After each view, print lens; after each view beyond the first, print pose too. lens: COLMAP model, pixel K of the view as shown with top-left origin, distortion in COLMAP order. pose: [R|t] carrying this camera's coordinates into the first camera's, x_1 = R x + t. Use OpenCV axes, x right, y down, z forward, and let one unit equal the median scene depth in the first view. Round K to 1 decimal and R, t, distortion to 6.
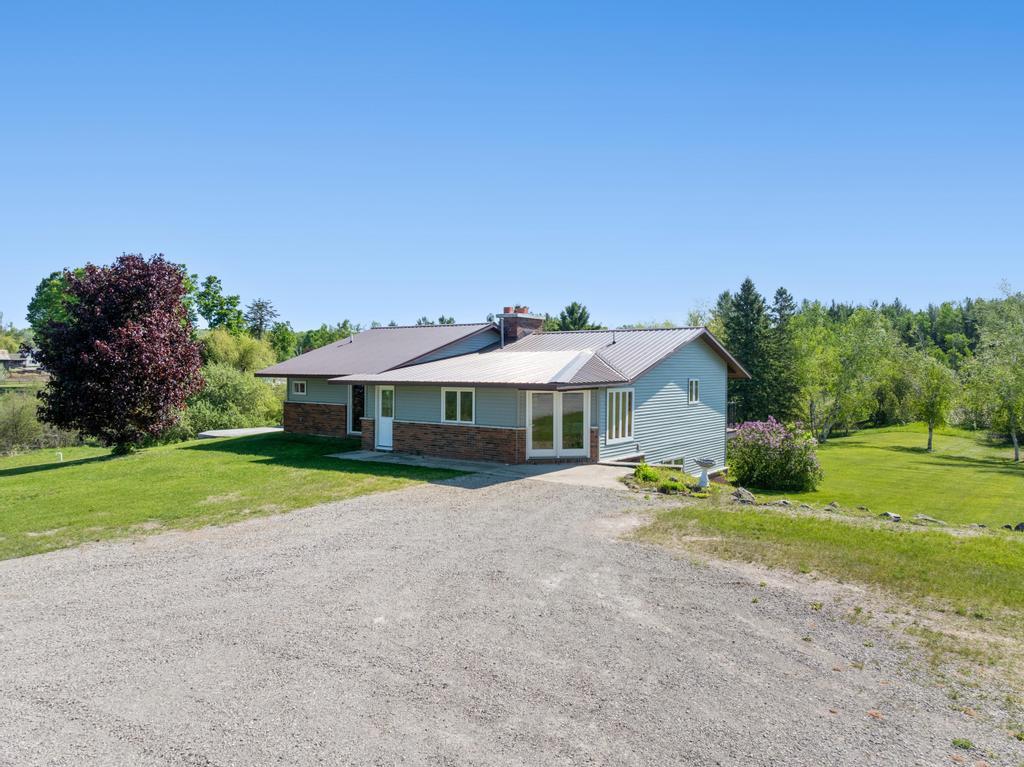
lens RADIAL K [[721.6, 0, 509.4], [0, 721.6, 381.0], [0, 0, 1]] dist [-0.037870, -0.003807]
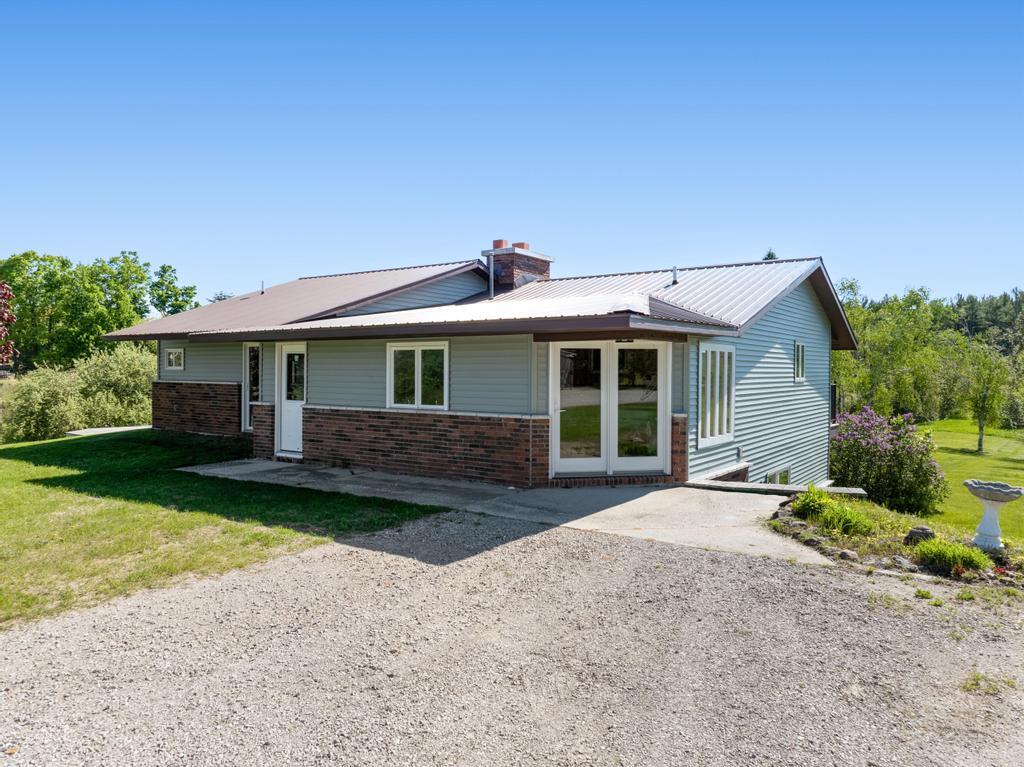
lens RADIAL K [[721.6, 0, 517.2], [0, 721.6, 380.7], [0, 0, 1]] dist [-0.037870, -0.003807]
pose [[0.999021, 0.001661, 0.044199, -0.019412], [-0.001565, 0.999996, -0.002188, 0.036918], [-0.044203, 0.002117, 0.999020, 0.440133]]
